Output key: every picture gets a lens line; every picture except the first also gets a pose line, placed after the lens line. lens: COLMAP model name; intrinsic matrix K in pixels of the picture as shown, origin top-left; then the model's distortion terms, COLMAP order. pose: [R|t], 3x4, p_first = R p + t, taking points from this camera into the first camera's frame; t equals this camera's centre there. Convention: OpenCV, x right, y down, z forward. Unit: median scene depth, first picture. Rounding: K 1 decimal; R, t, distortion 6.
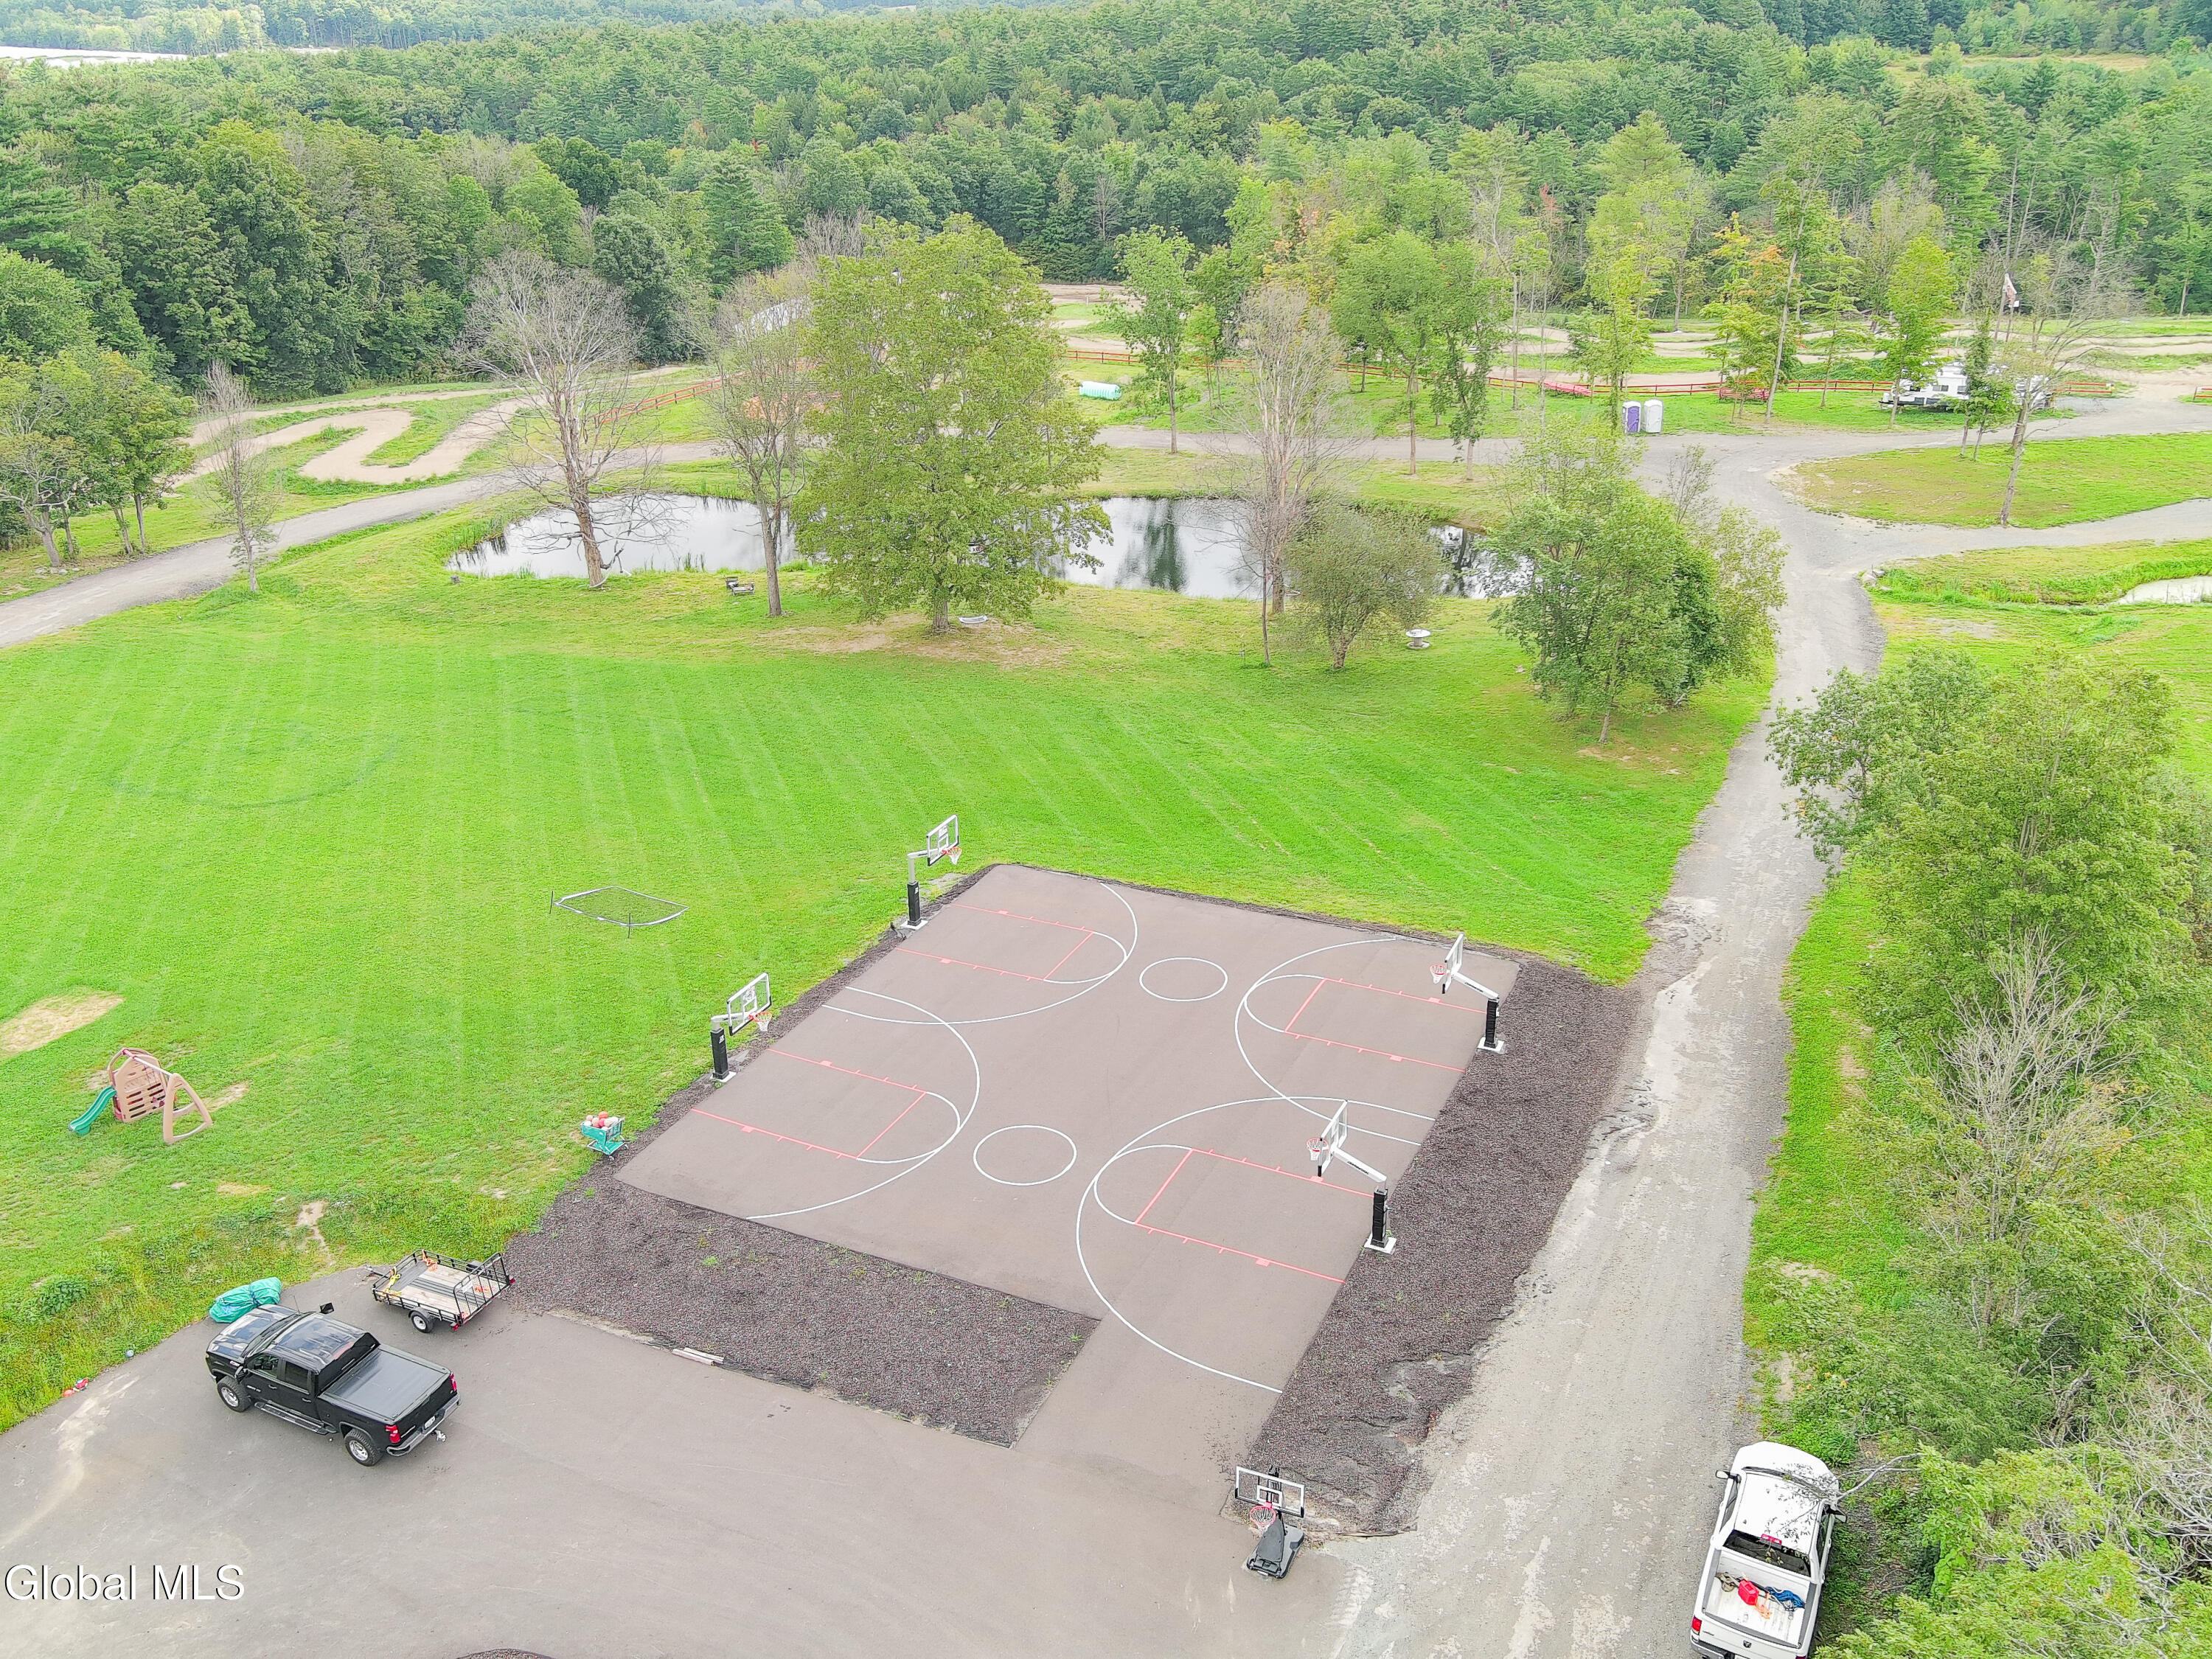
lens RADIAL K [[1813.9, 0, 1106.0], [0, 1813.9, 829.5], [0, 0, 1]] dist [0.000110, 0.002934]
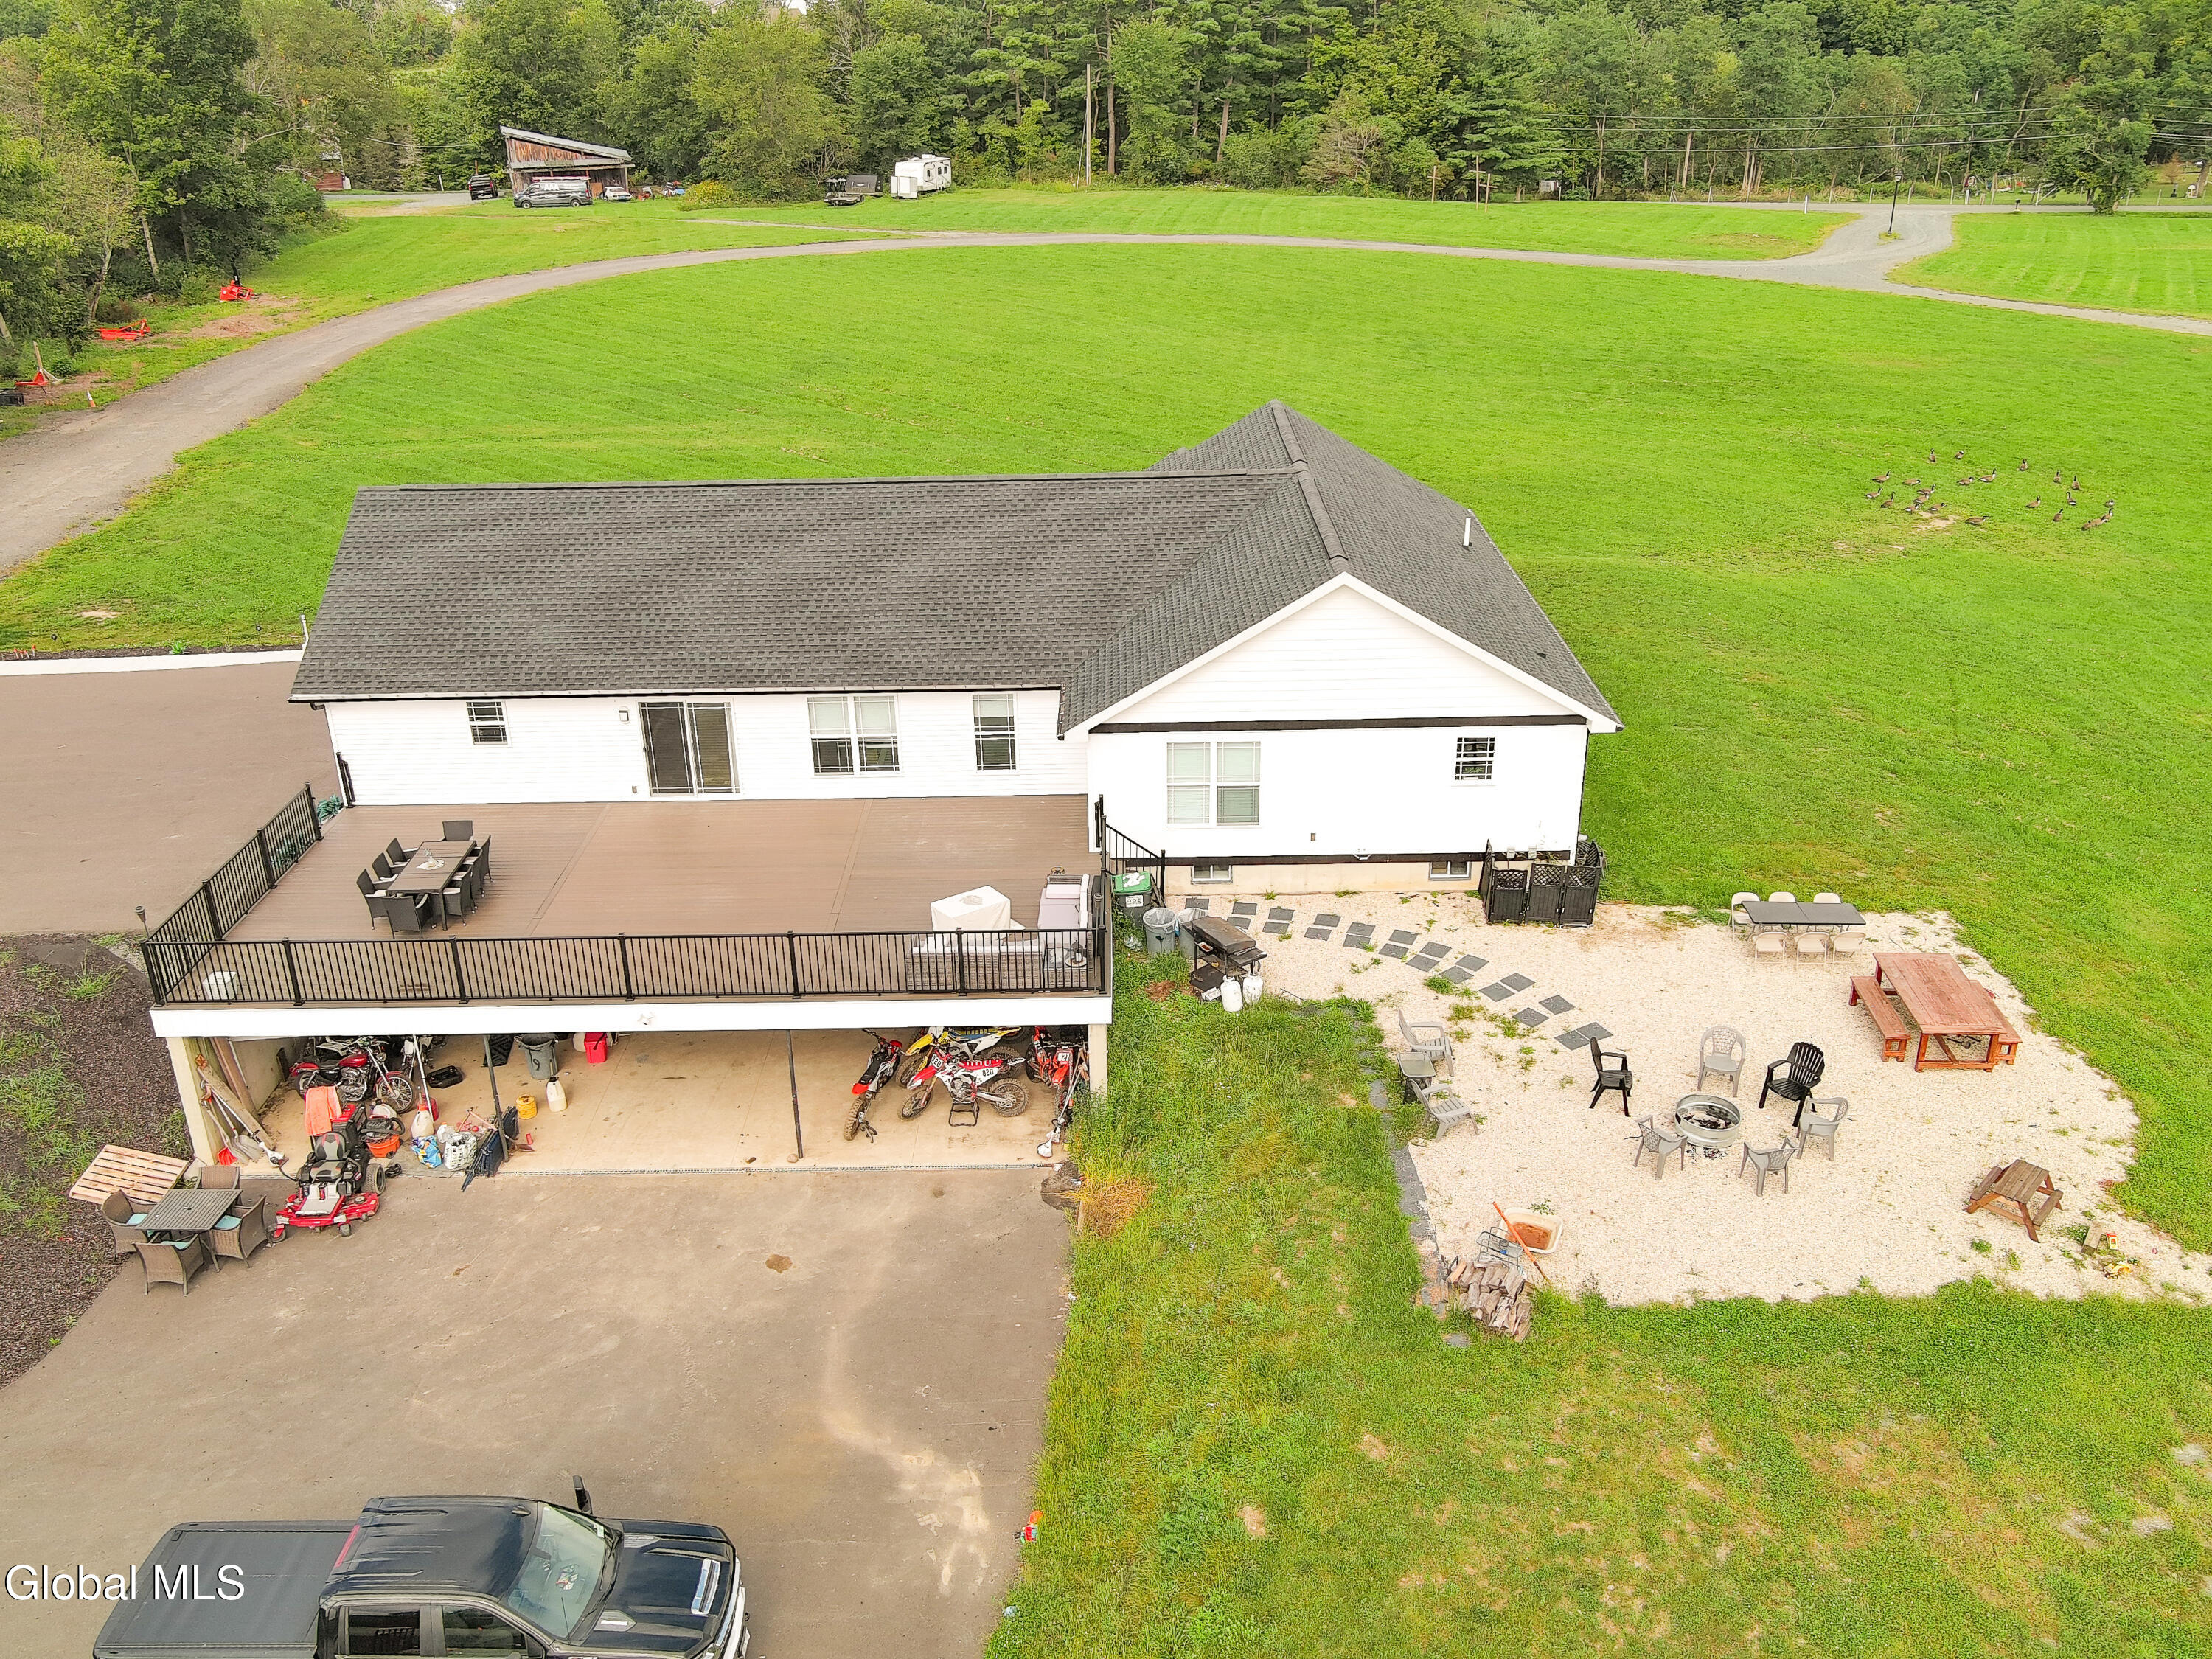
lens RADIAL K [[1807.8, 0, 1106.0], [0, 1807.8, 829.5], [0, 0, 1]] dist [0.033797, -0.067311]
pose [[-0.888727, 0.229813, -0.396674, -0.114143], [-0.163339, 0.649755, 0.742387, -0.051069], [0.428351, 0.724572, -0.539918, 0.301538]]
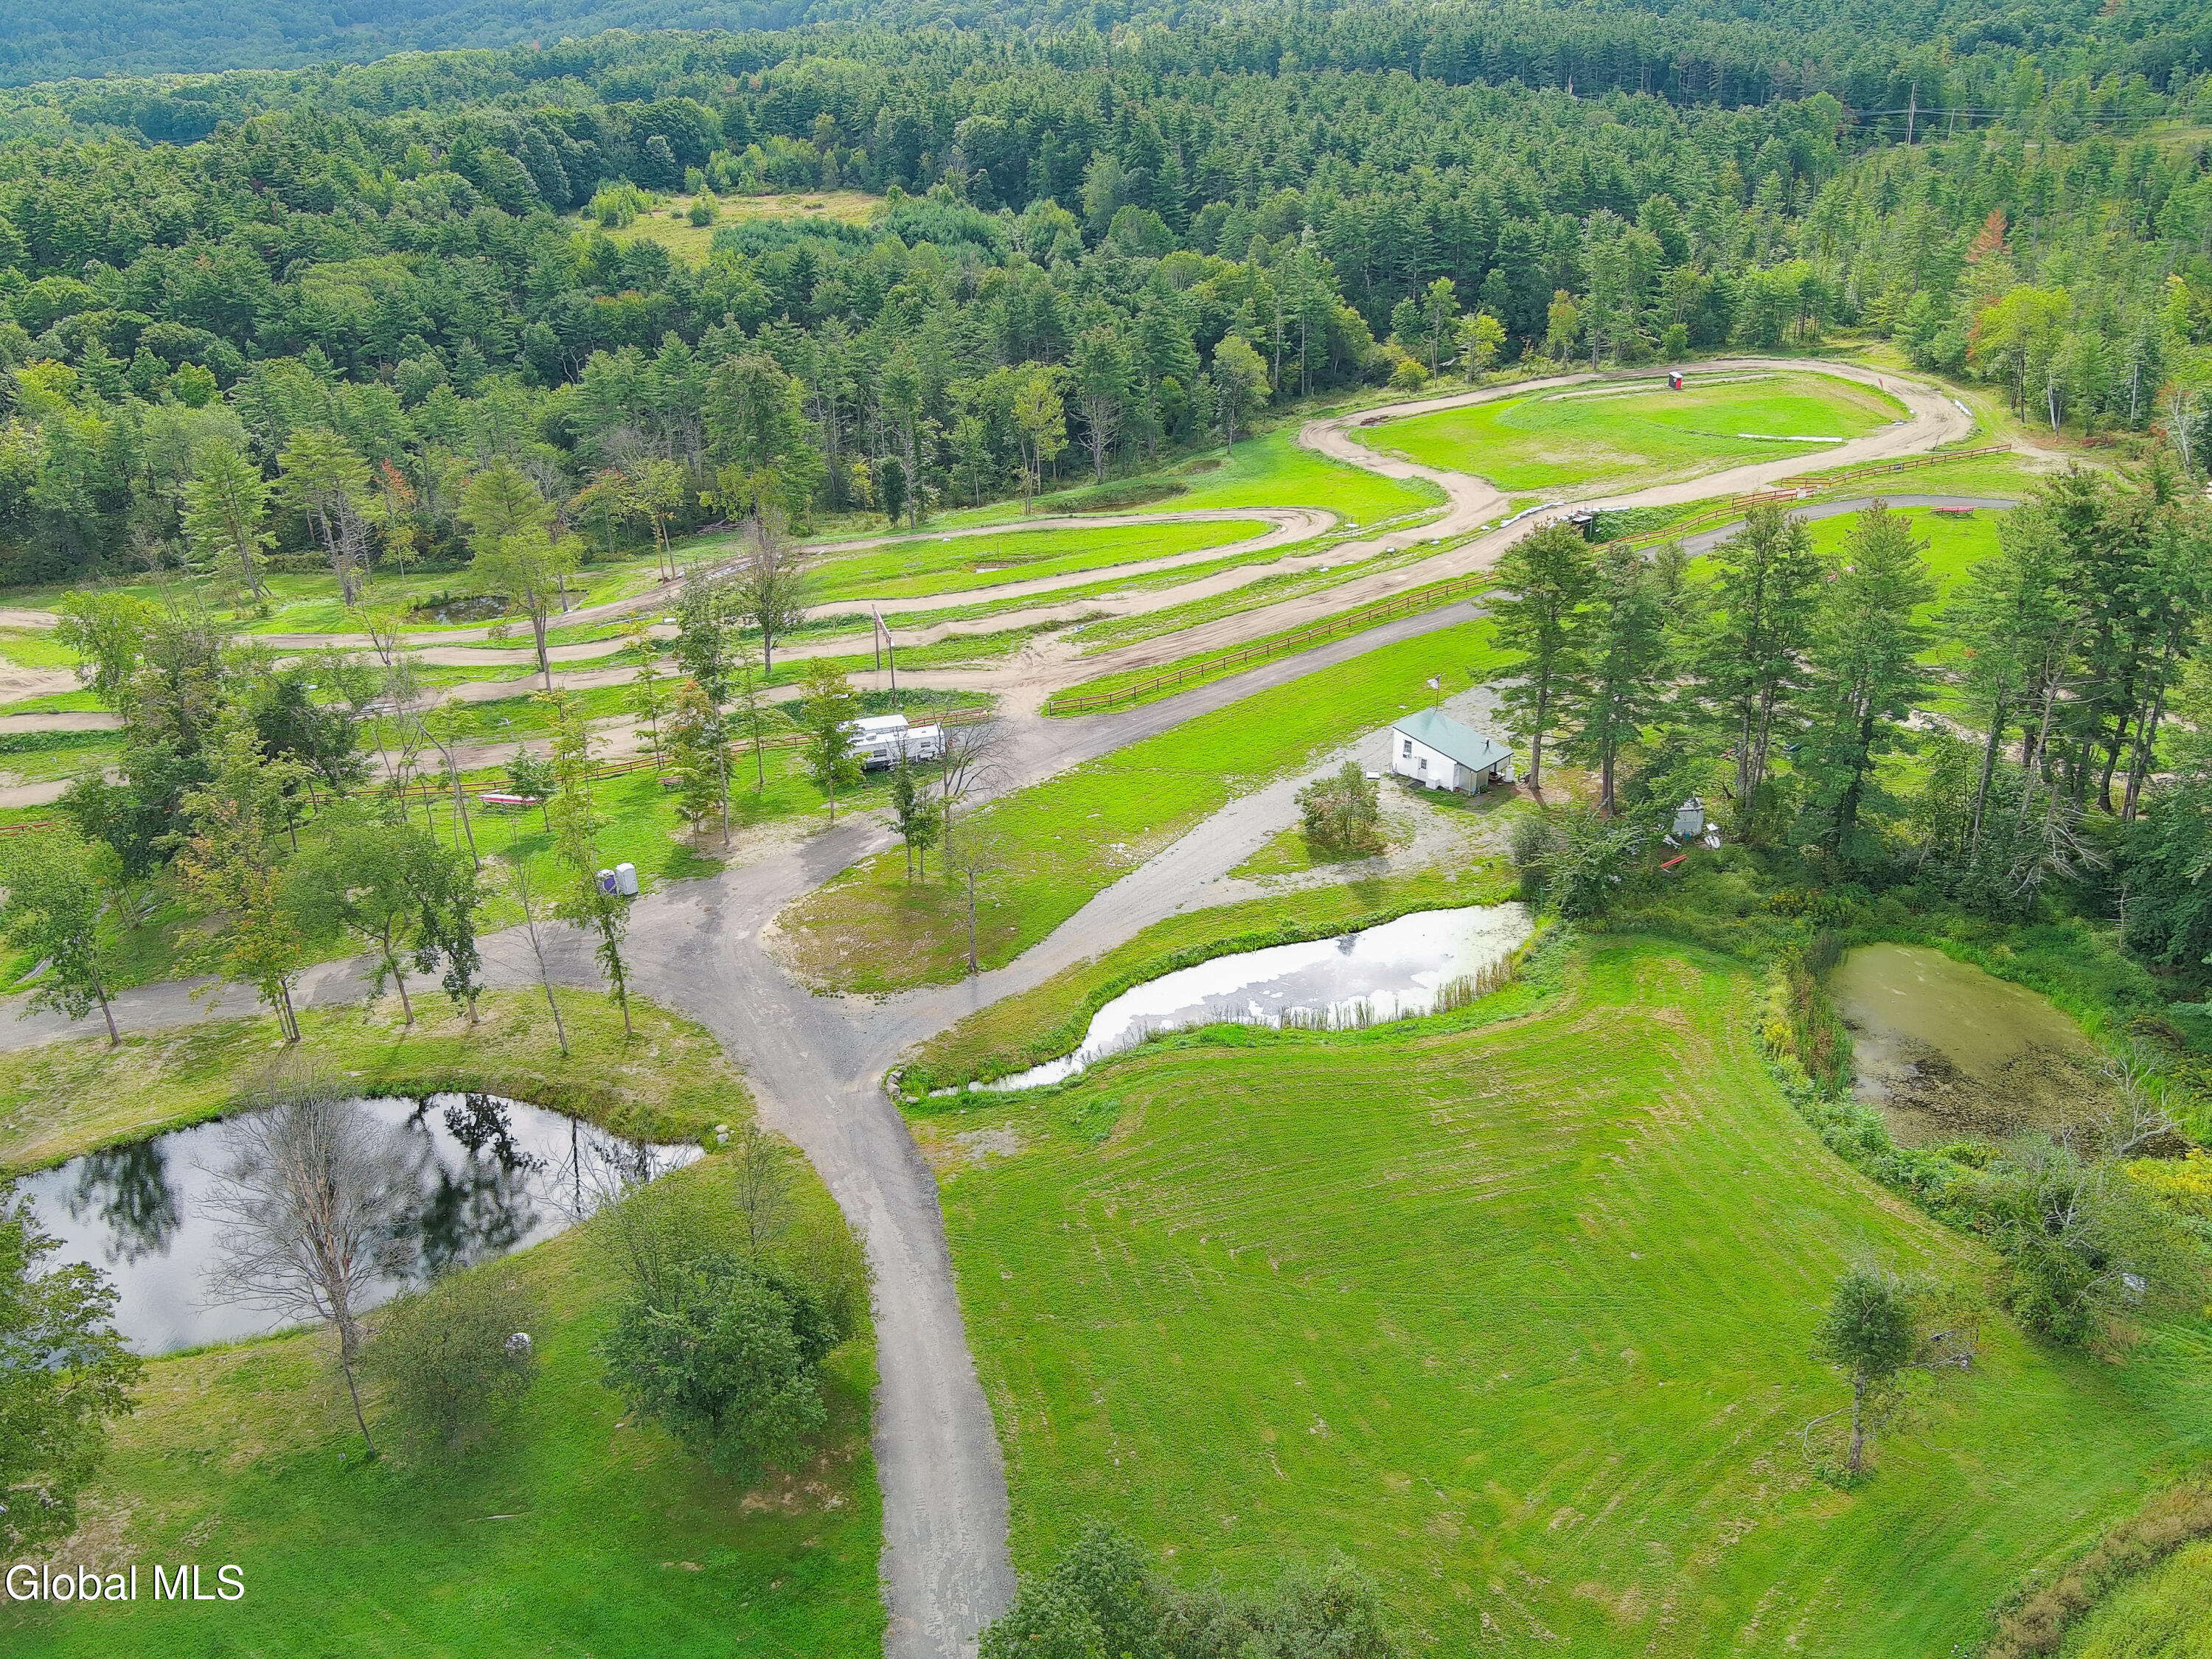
lens RADIAL K [[1813.7, 0, 1099.5], [0, 1813.7, 825.1], [0, 0, 1]] dist [0.002853, -0.003036]
pose [[0.813540, -0.242368, 0.528593, -0.012260], [0.251182, 0.966291, 0.056473, -0.207312], [-0.524462, 0.086830, 0.846995, -0.005392]]
